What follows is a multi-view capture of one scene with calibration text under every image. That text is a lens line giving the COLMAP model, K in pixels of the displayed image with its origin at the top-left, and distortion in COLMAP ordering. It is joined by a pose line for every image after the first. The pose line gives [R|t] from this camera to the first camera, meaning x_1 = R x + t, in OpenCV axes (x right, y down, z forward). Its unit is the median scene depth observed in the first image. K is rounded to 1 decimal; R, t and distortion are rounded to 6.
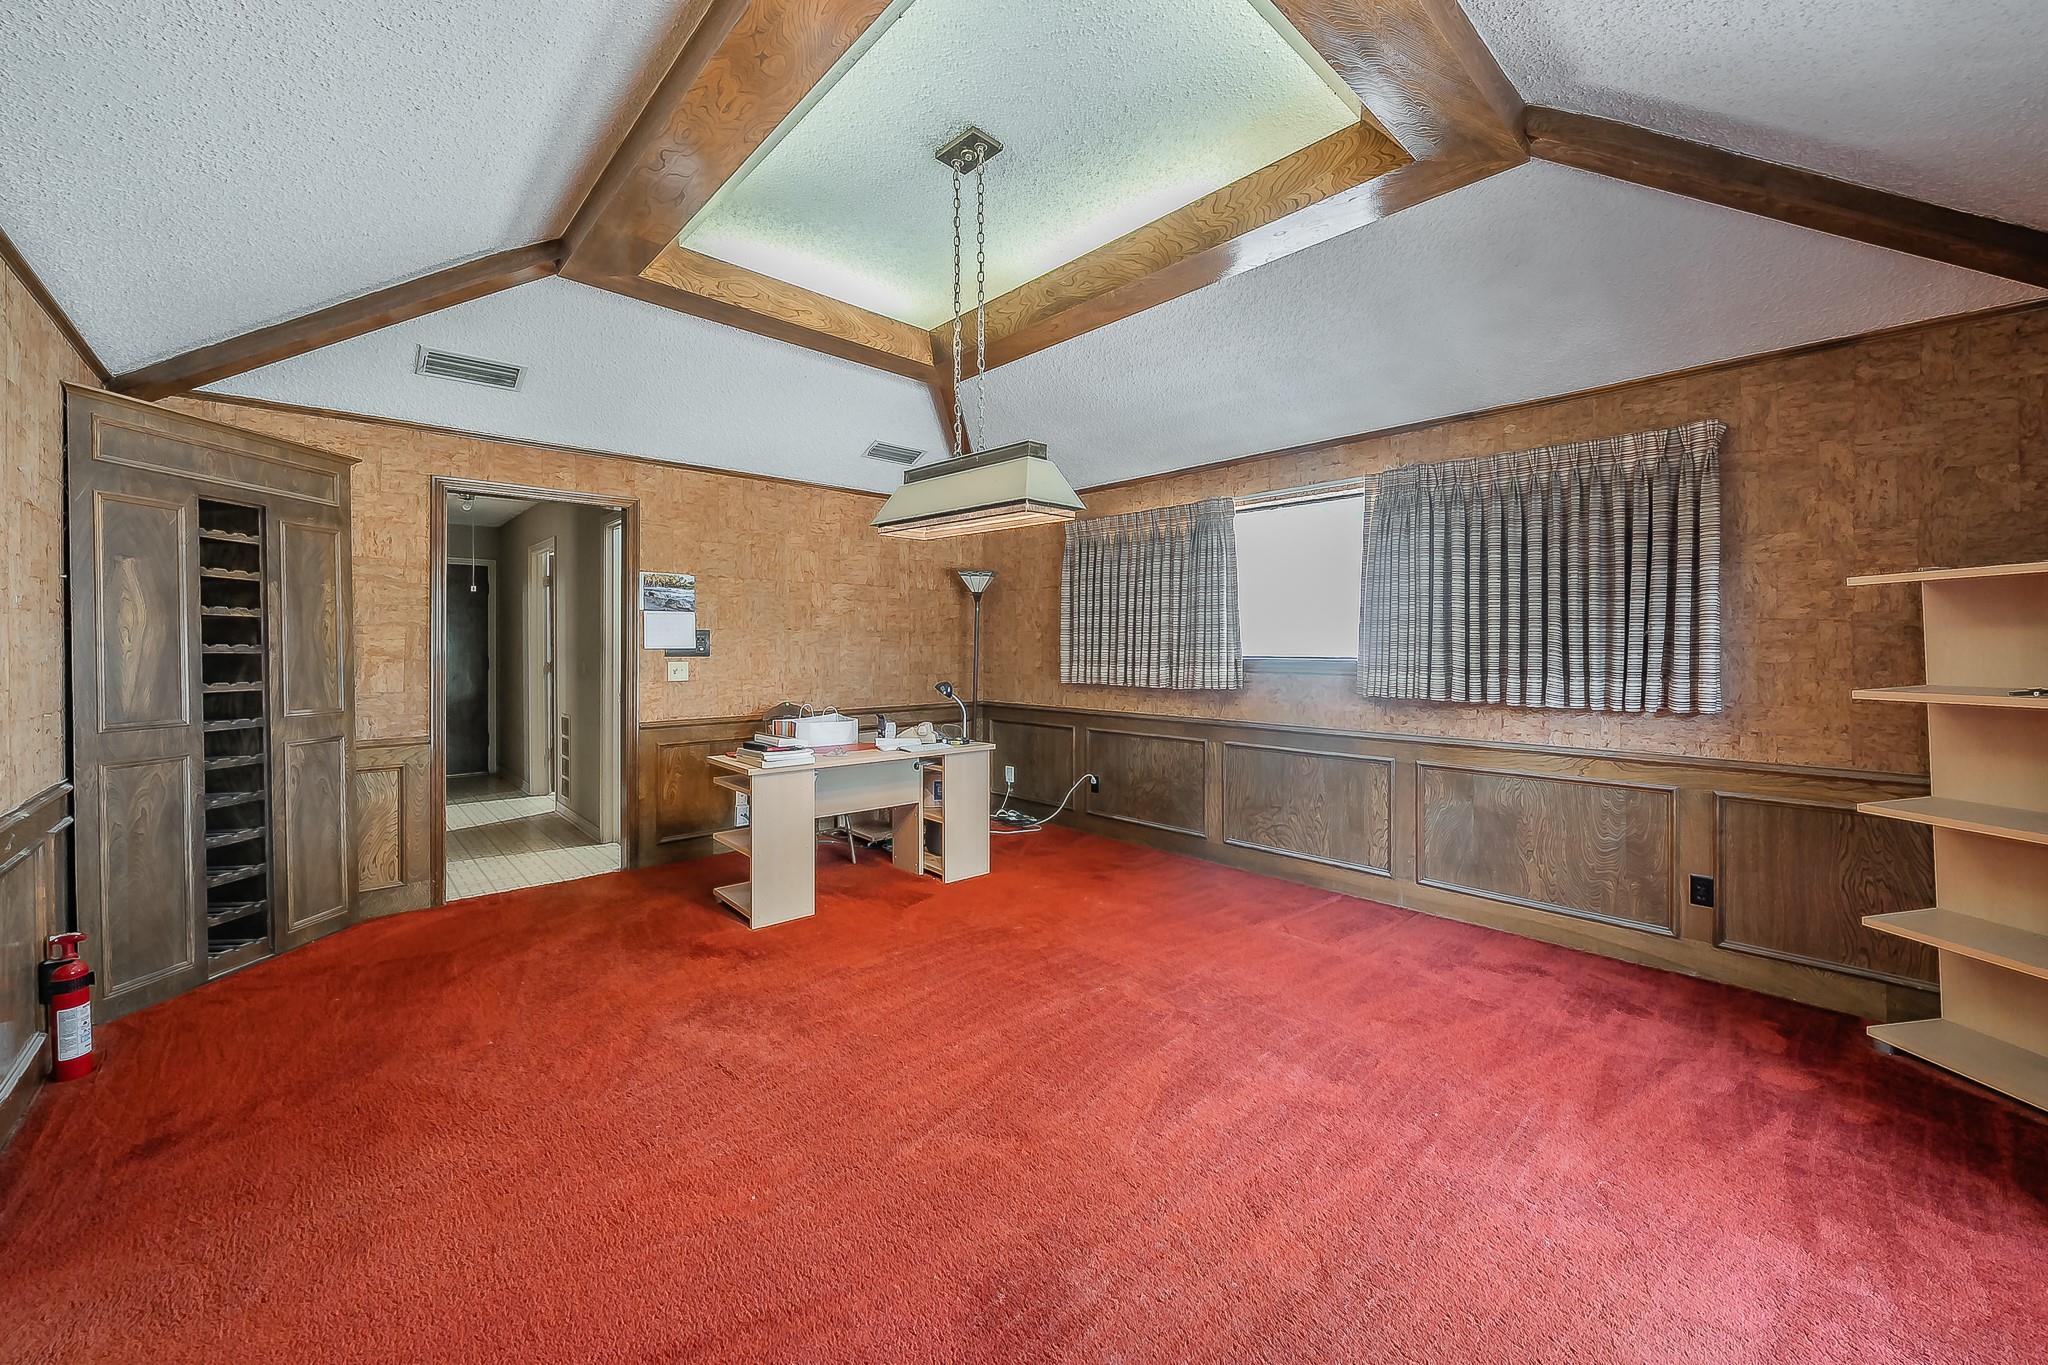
lens RADIAL K [[786.8, 0, 1033.5], [0, 786.8, 648.7], [0, 0, 1]] dist [-0.002201, -0.000174]
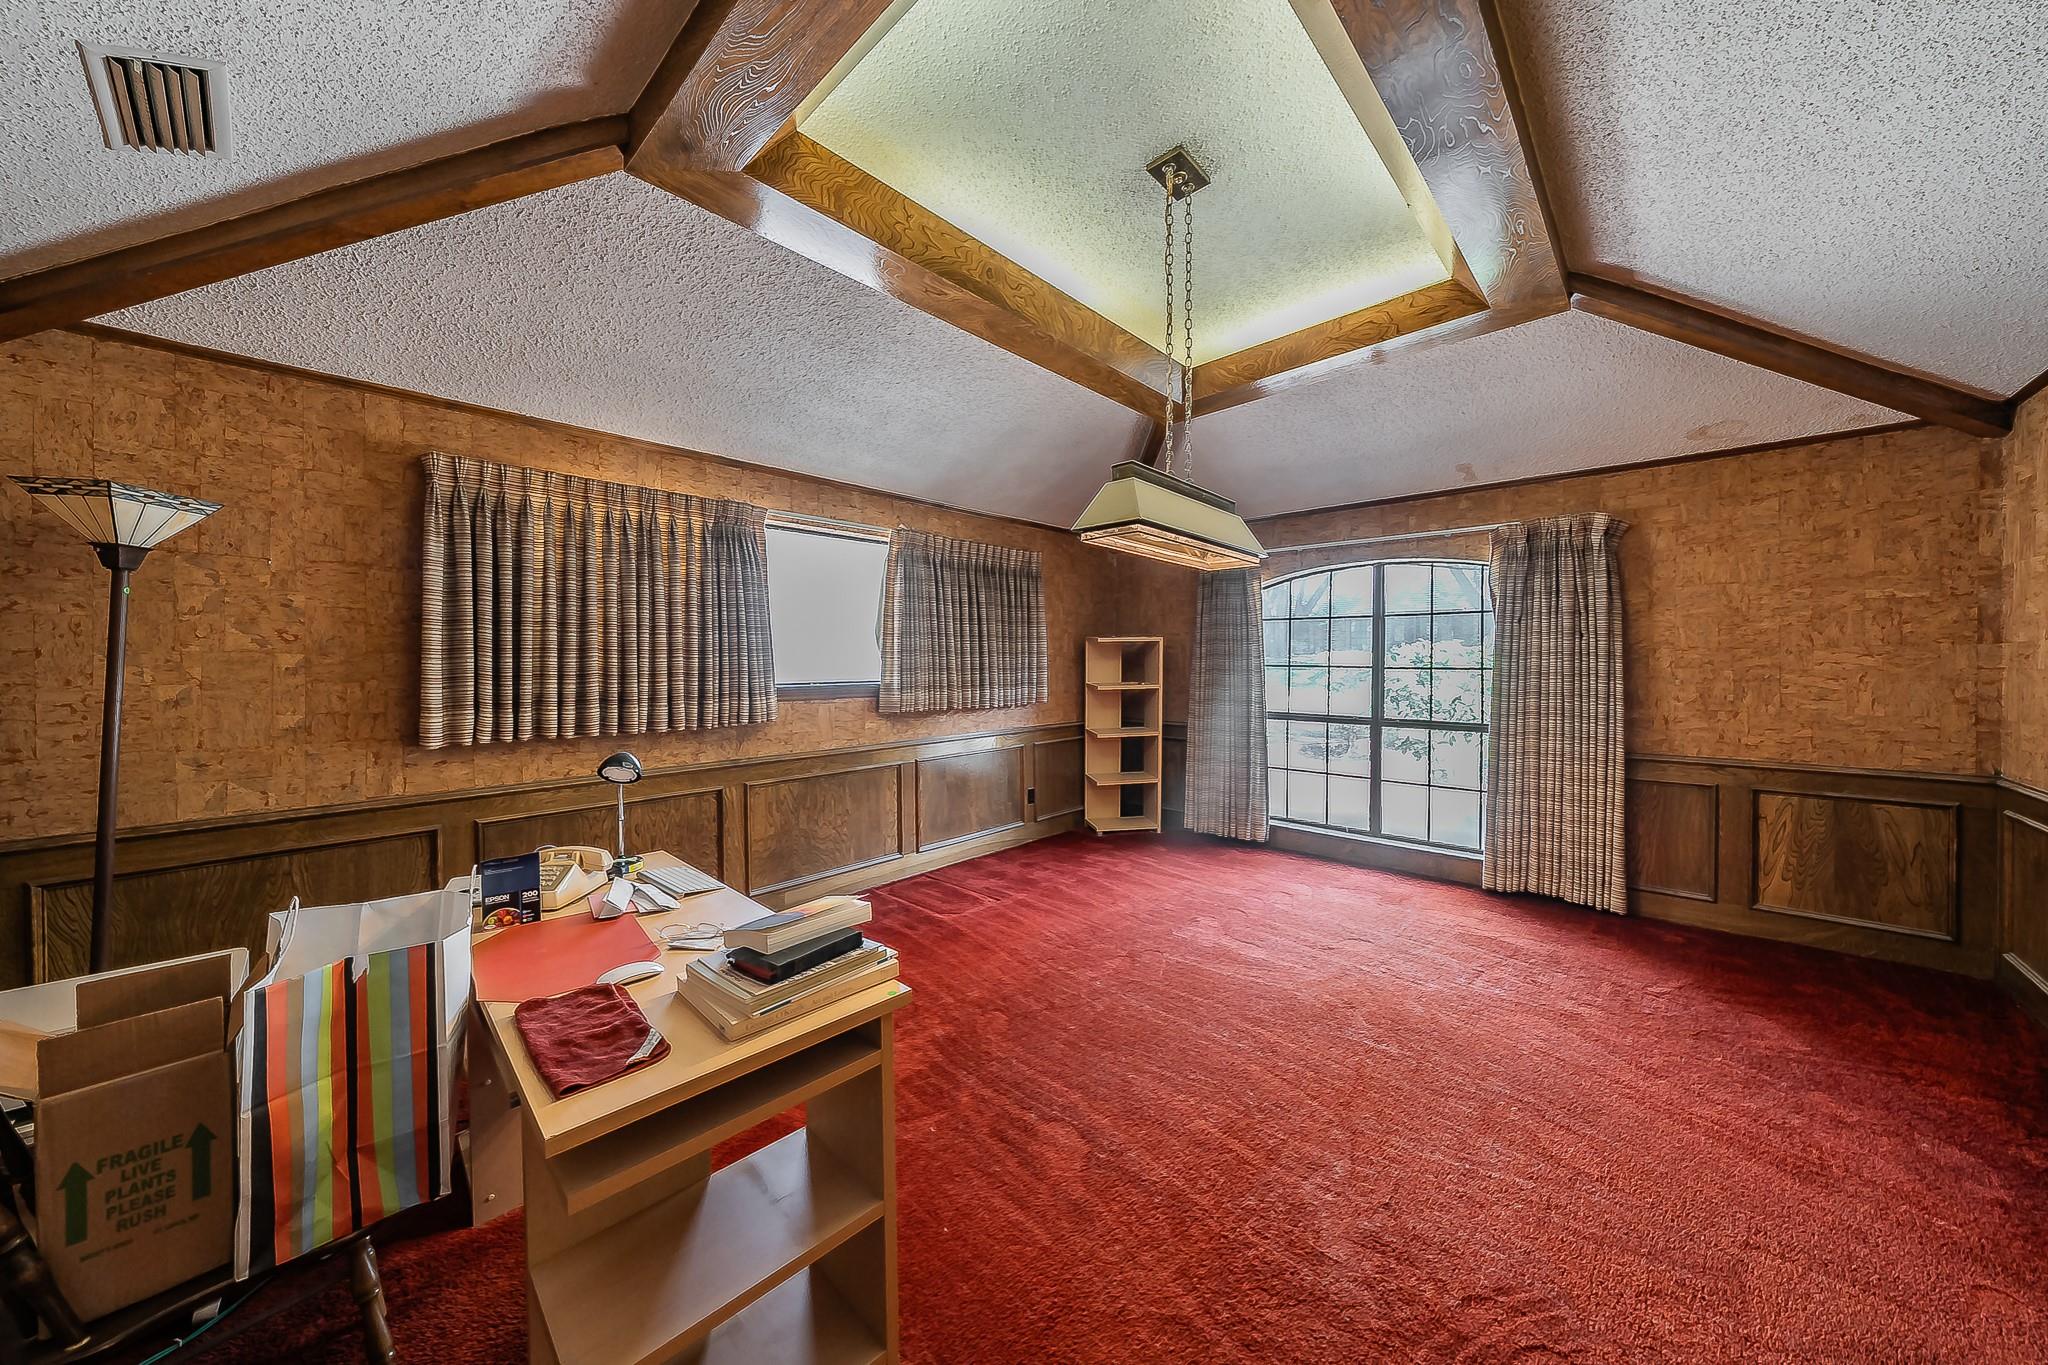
lens RADIAL K [[696.8, 0, 1024.0], [0, 696.8, 682.5], [0, 0, 1]] dist [0.000069, -0.000060]
pose [[-0.066871, -0.017836, 0.997602, -0.697145], [0.023493, 0.999535, 0.019445, -0.001268], [-0.997485, 0.024737, -0.066421, 0.938874]]
